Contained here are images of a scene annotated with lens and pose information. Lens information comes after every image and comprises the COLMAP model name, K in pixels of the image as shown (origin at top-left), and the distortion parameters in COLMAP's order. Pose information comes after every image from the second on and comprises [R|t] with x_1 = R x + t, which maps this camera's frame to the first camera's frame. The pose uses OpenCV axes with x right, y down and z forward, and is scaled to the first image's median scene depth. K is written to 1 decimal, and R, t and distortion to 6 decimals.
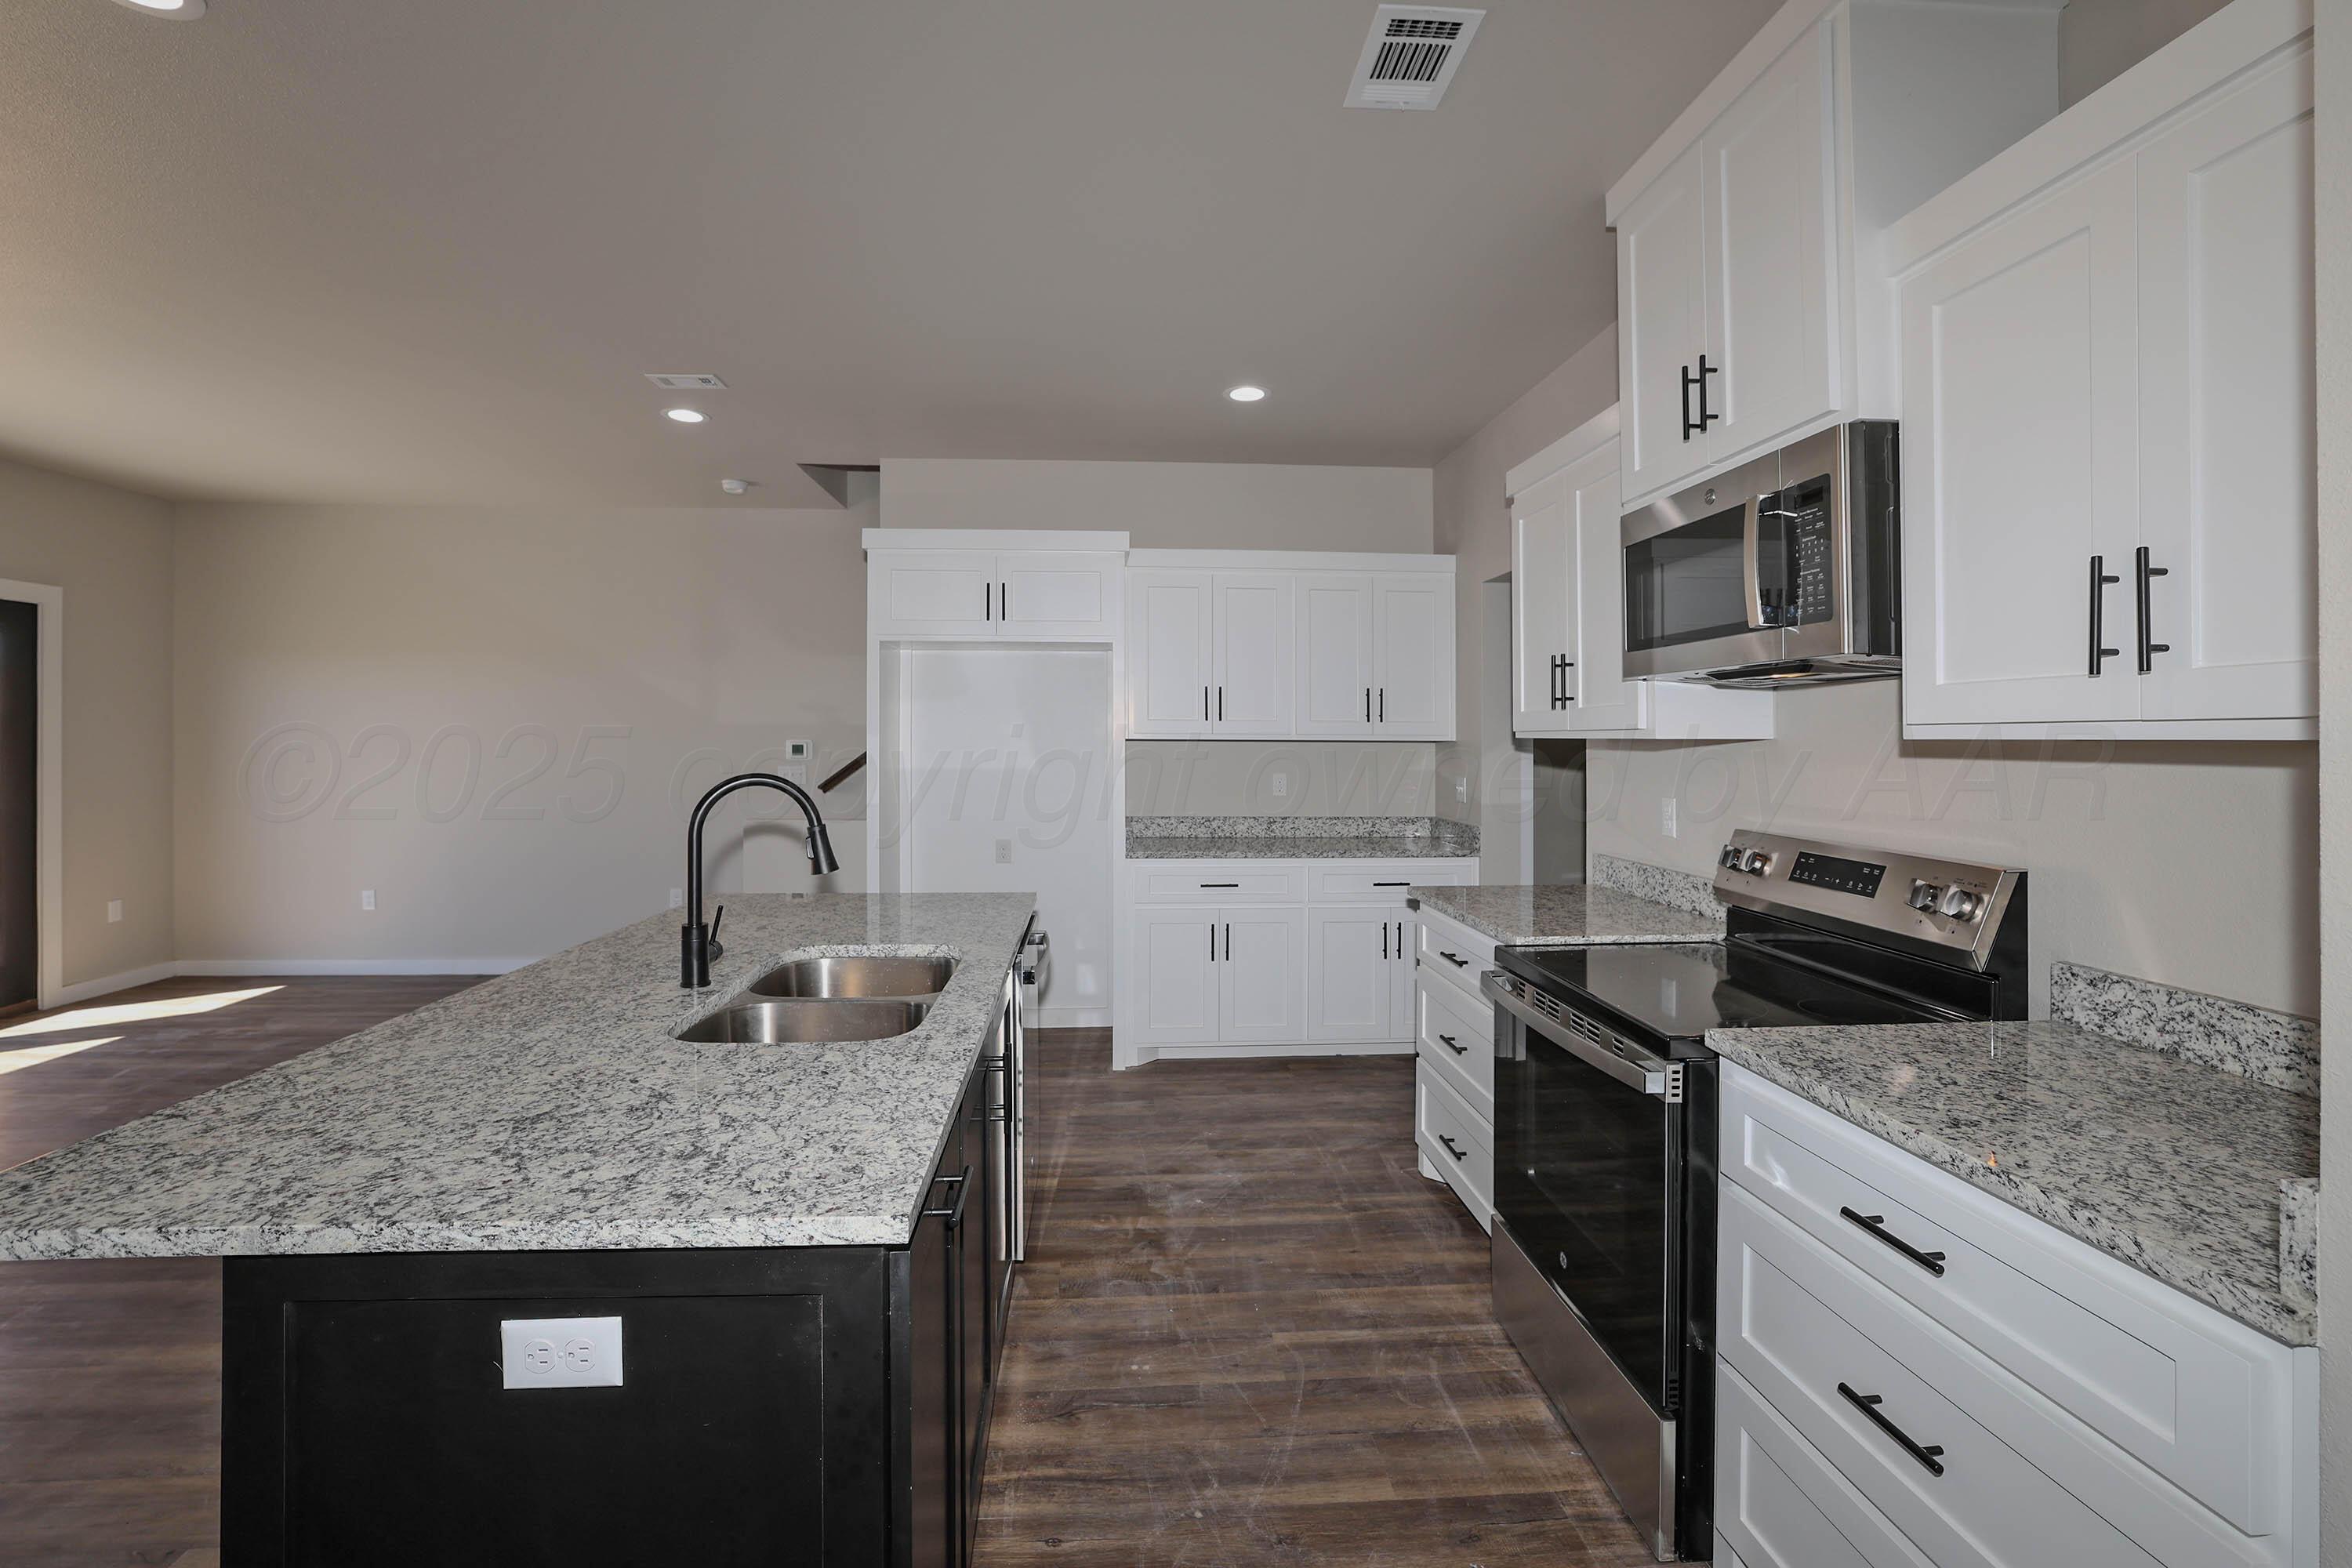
lens RADIAL K [[1069.7, 0, 1164.6], [0, 1069.7, 713.8], [0, 0, 1]] dist [-0.014754, 0.003771]
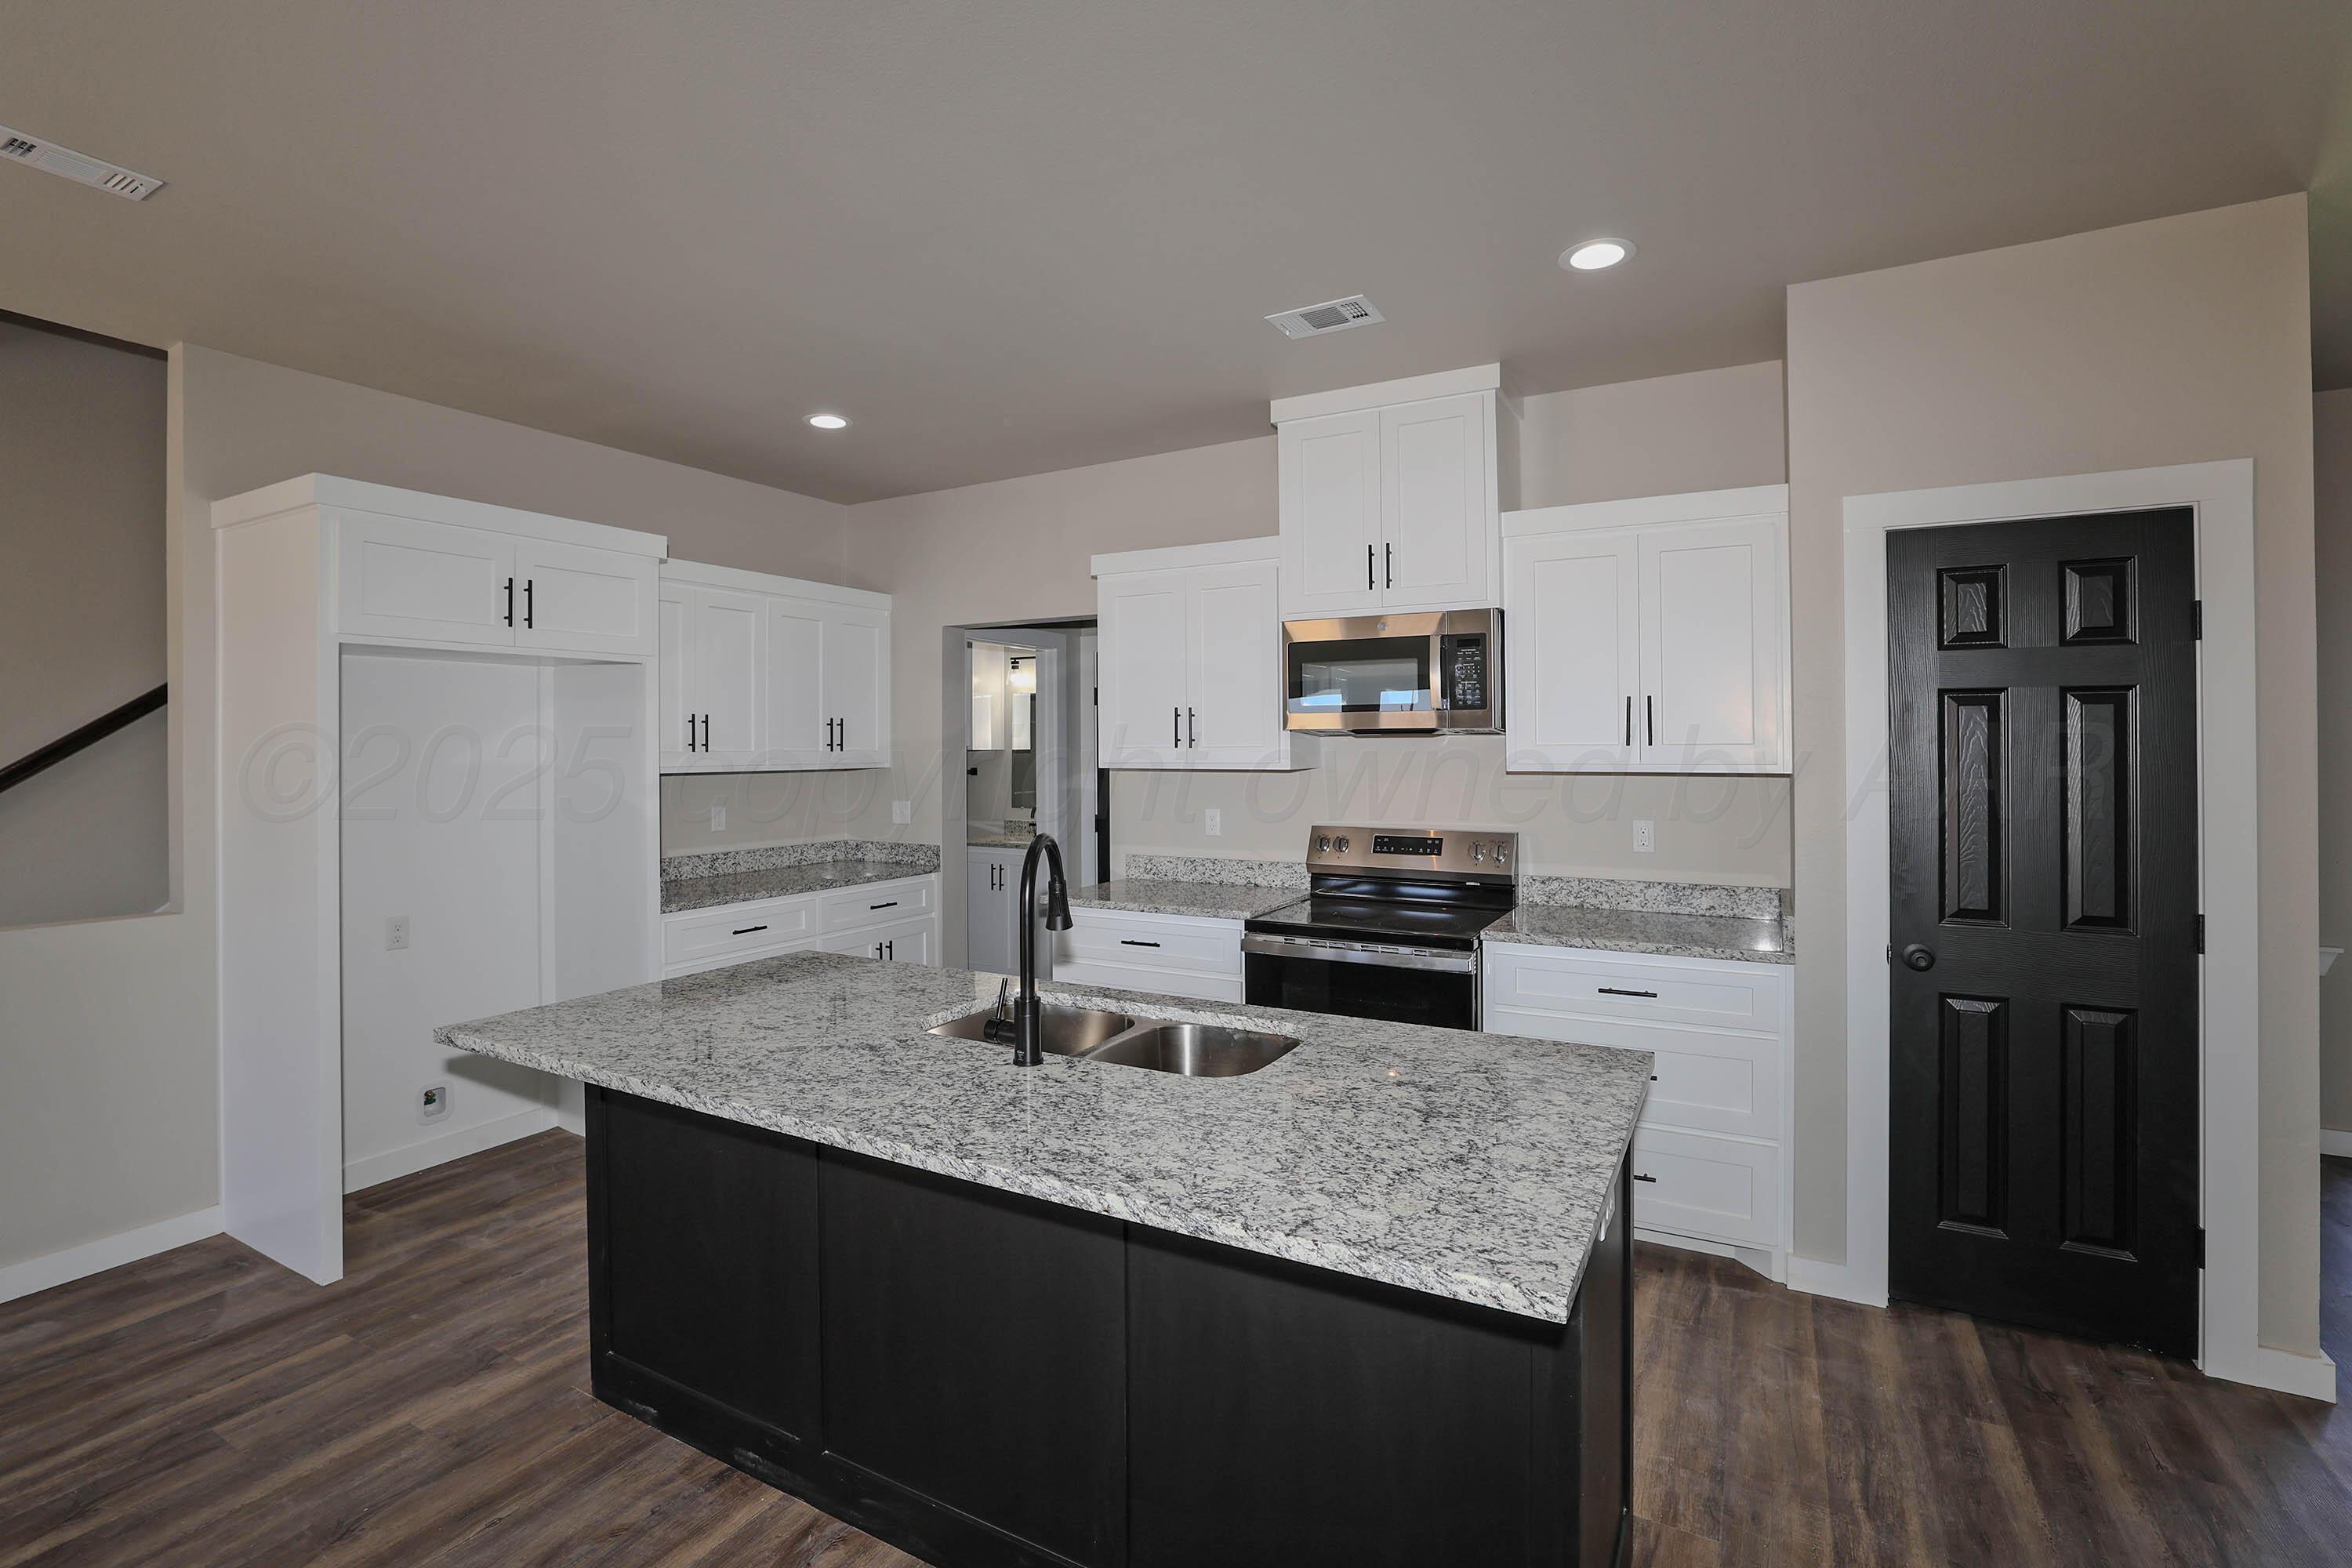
lens RADIAL K [[1069.7, 0, 1155.9], [0, 1069.7, 763.4], [0, 0, 1]] dist [-0.014754, 0.003771]
pose [[0.550887, -0.014075, 0.834461, -1.082843], [-0.012162, 0.999616, 0.024889, -0.026044], [-0.834491, -0.023860, 0.550504, 0.366685]]
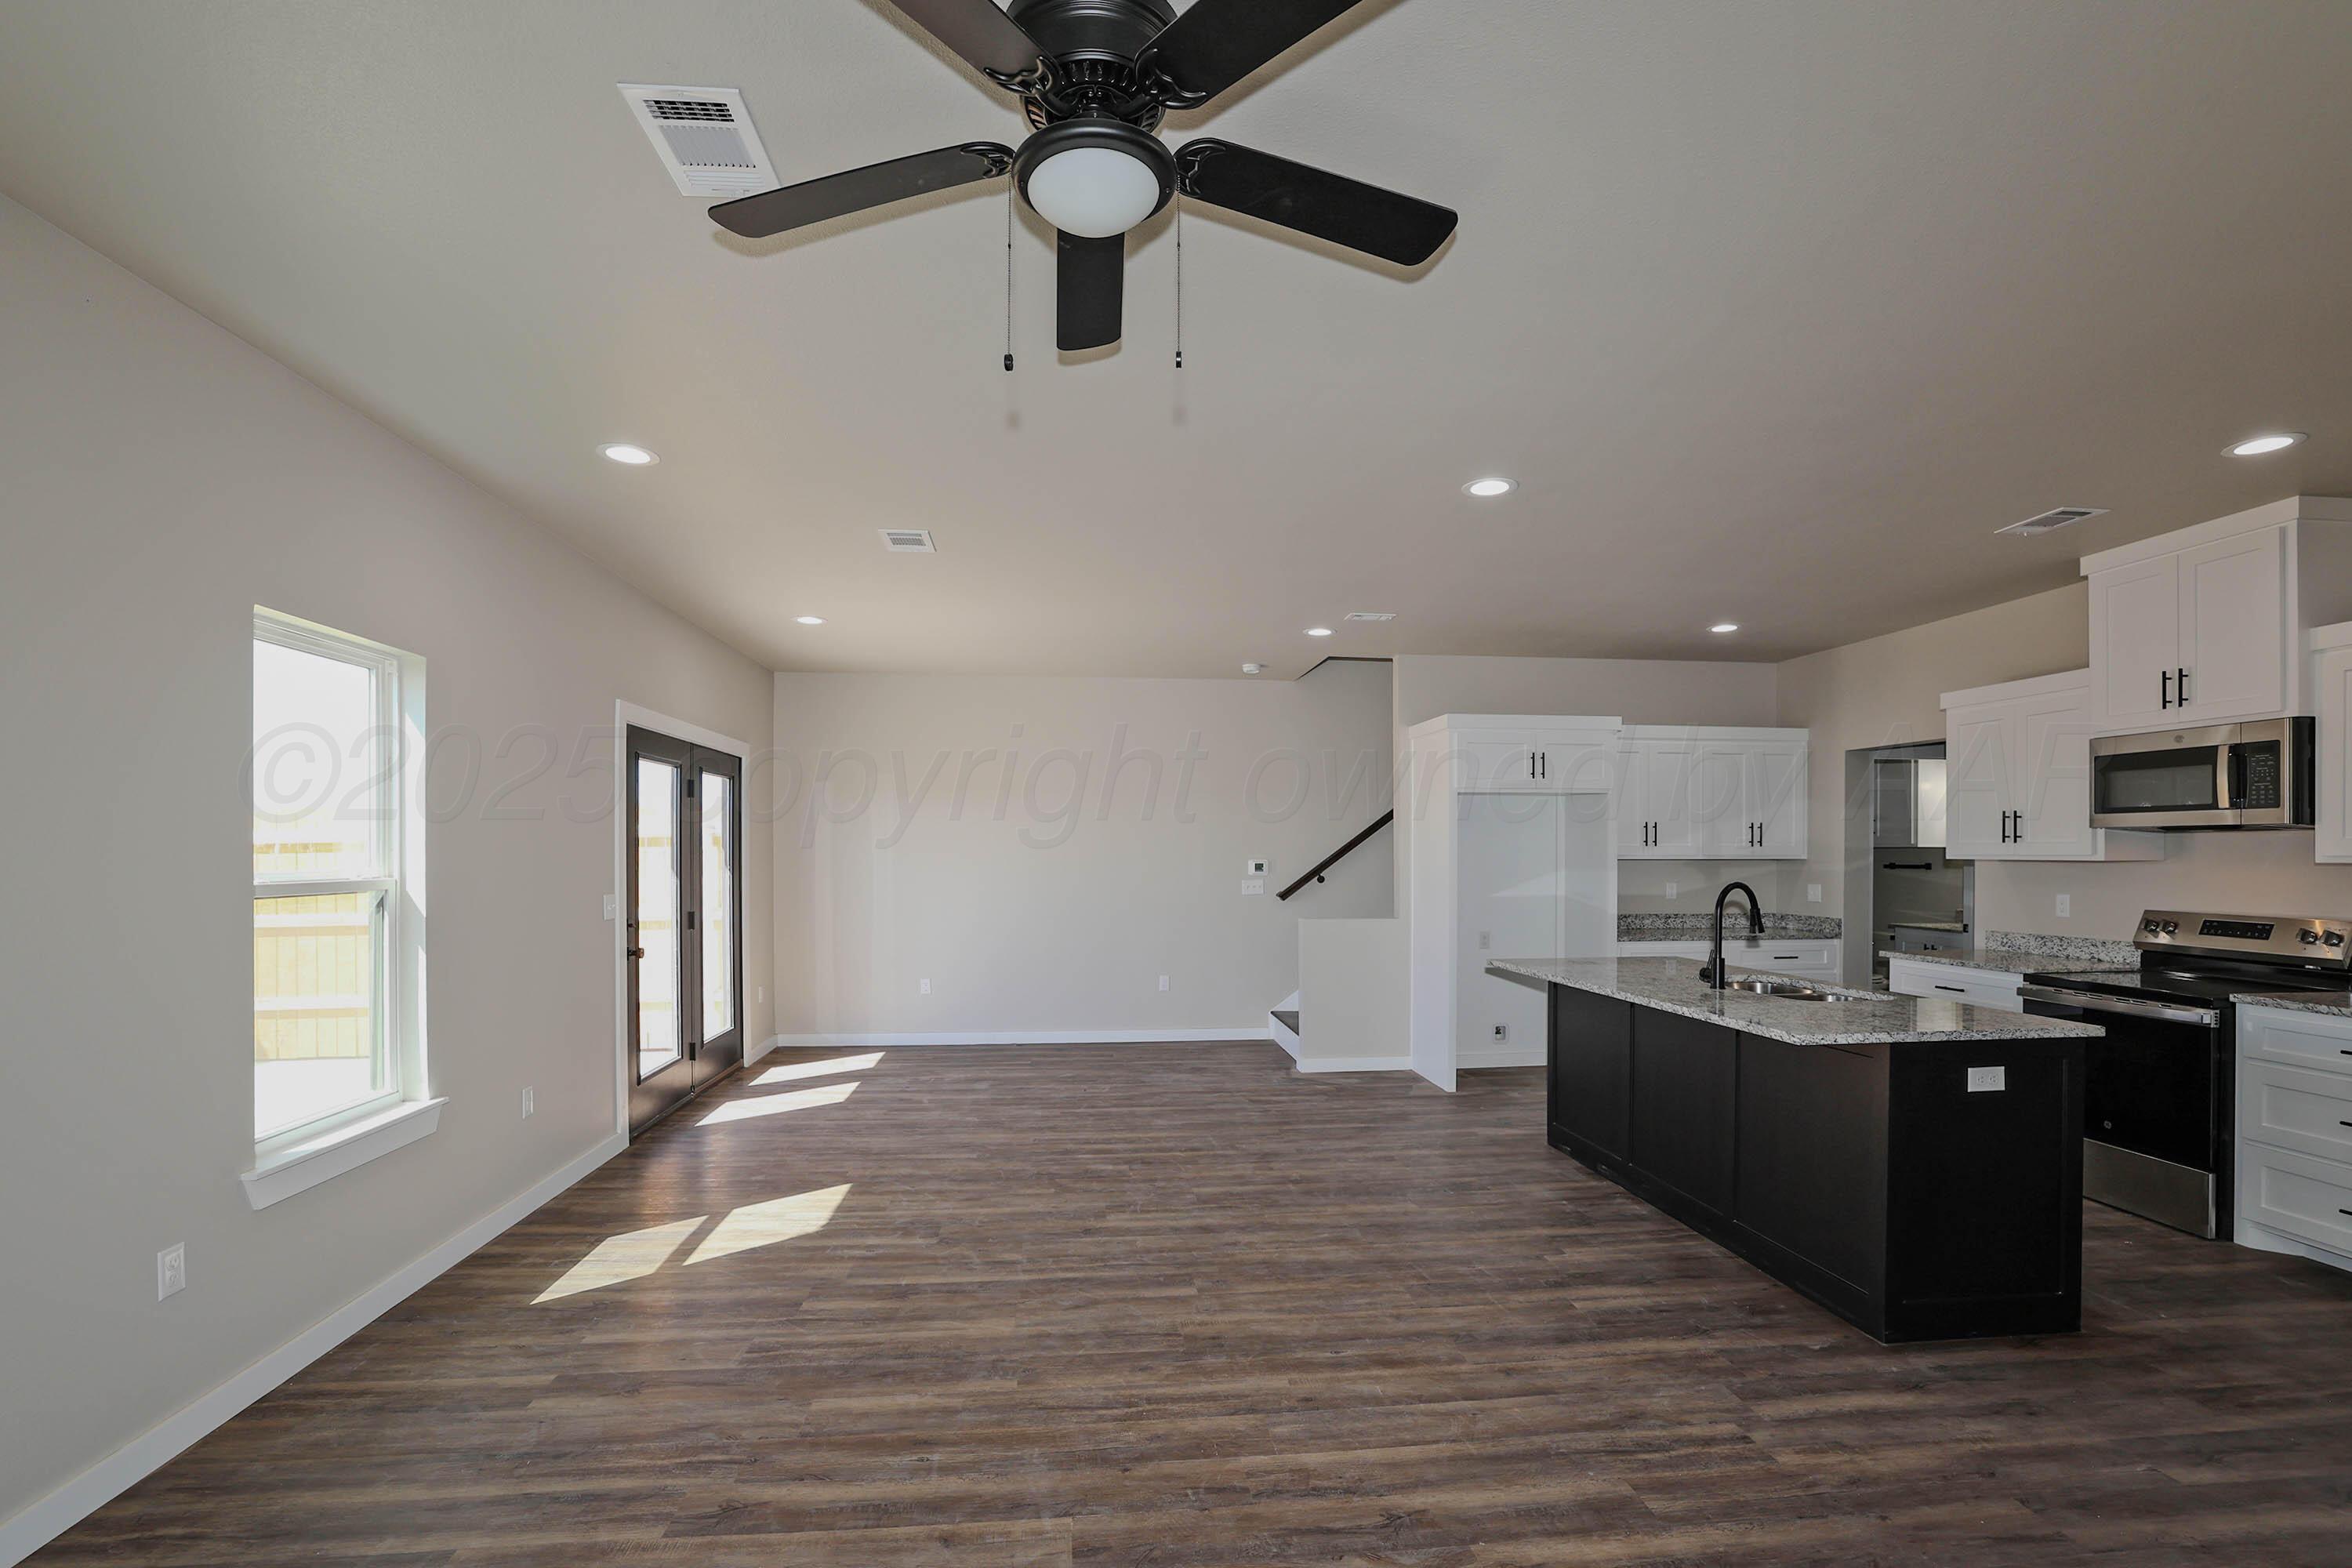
lens RADIAL K [[1069.7, 0, 1186.8], [0, 1069.7, 850.3], [0, 0, 1]] dist [-0.014754, 0.003771]
pose [[0.998192, 0.002422, 0.060051, -1.426283], [-0.003510, 0.999832, 0.018012, -0.025206], [-0.059997, -0.018191, 0.998033, -0.838497]]
